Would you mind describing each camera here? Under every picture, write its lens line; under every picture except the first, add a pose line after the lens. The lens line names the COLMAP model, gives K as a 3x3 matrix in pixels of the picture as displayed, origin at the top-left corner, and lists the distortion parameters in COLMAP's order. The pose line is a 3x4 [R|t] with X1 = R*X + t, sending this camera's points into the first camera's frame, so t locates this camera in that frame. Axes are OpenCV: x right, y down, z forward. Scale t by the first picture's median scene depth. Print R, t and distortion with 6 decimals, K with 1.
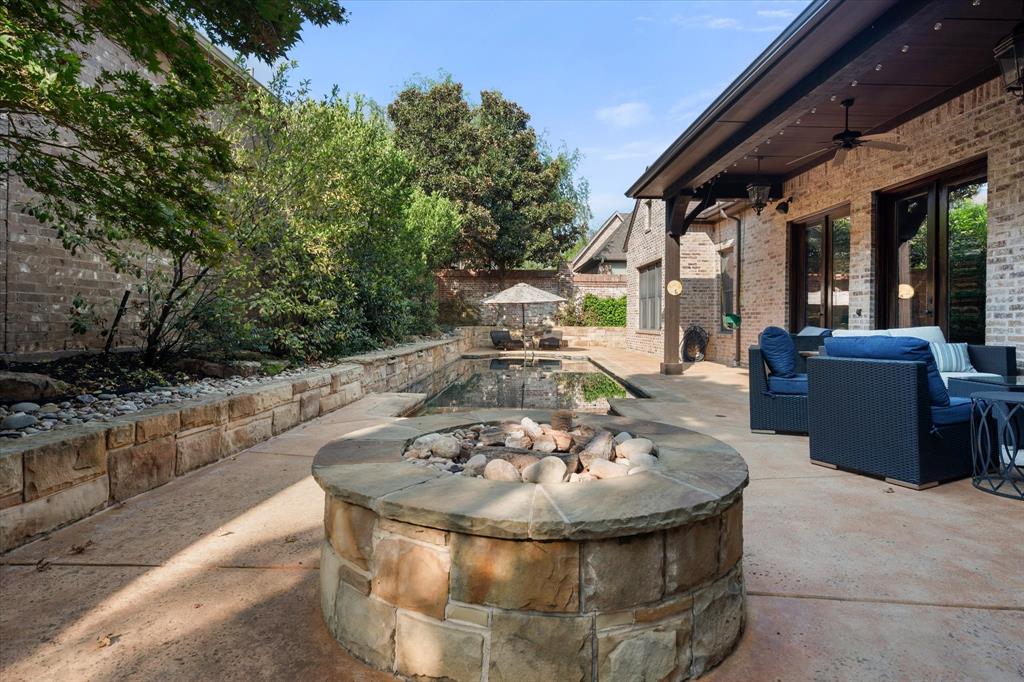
lens RADIAL K [[444.0, 0, 512.1], [0, 444.0, 334.2], [0, 0, 1]] dist [-0.001748, 0.000339]
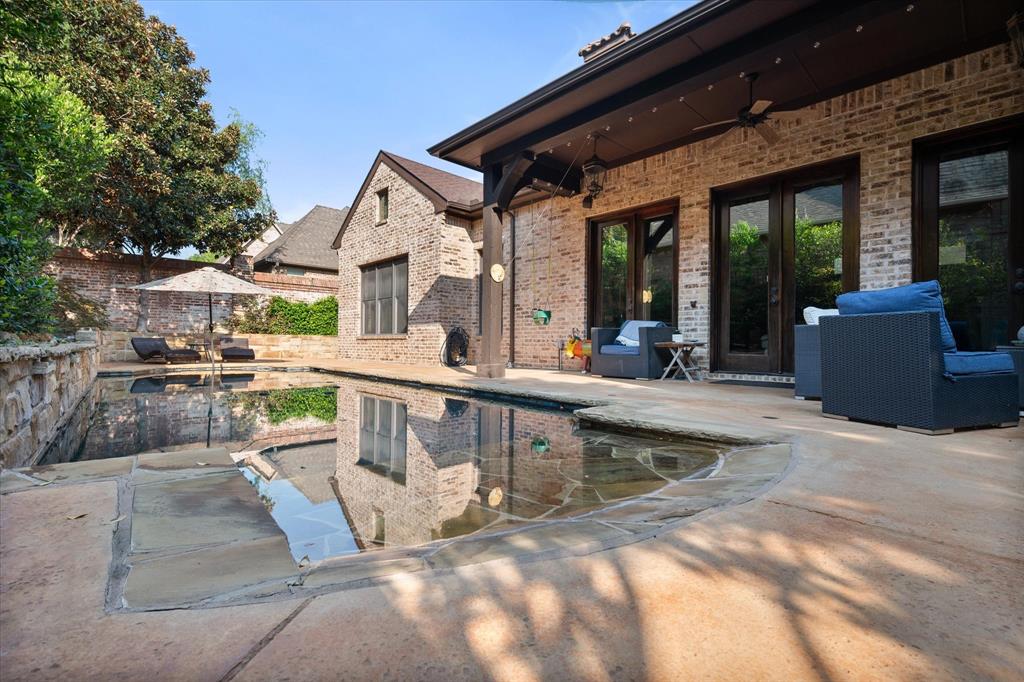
lens RADIAL K [[444.0, 0, 512.4], [0, 444.0, 345.3], [0, 0, 1]] dist [-0.001748, 0.000339]
pose [[0.767479, -0.004515, 0.641058, -0.146668], [0.005994, 0.999982, -0.000134, 0.031205], [-0.641046, 0.003945, 0.767492, 0.342213]]
